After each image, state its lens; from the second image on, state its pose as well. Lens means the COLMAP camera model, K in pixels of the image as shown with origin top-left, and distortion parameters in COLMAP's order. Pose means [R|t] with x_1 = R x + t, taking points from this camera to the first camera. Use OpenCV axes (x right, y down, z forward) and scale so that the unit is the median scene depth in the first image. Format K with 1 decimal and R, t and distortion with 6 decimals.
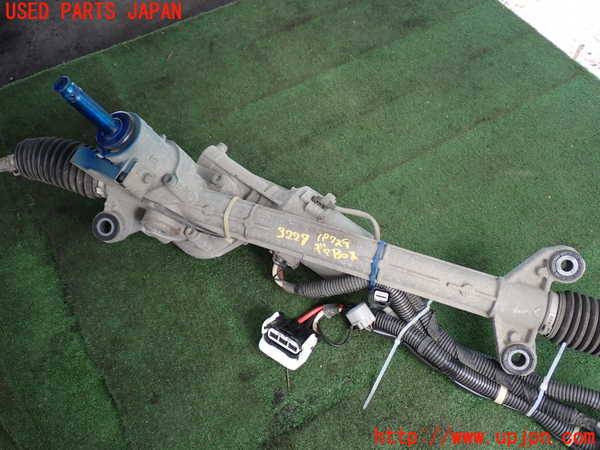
lens RADIAL K [[606.5, 0, 300.0], [0, 606.5, 225.0], [0, 0, 1]] dist [-0.009816, -0.013107]
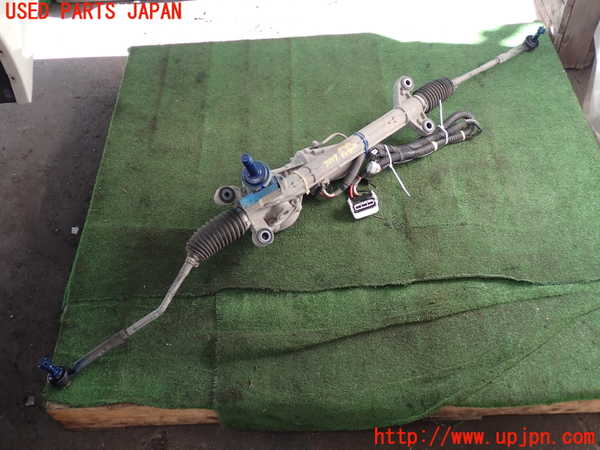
lens RADIAL K [[630.1, 0, 300.0], [0, 630.1, 225.0], [0, 0, 1]] dist [0.014435, 0.013265]
pose [[0.495630, -0.690028, 0.527458, -1.198871], [0.743985, 0.650654, 0.152104, -0.215555], [-0.448149, 0.317033, 0.835854, -0.525599]]
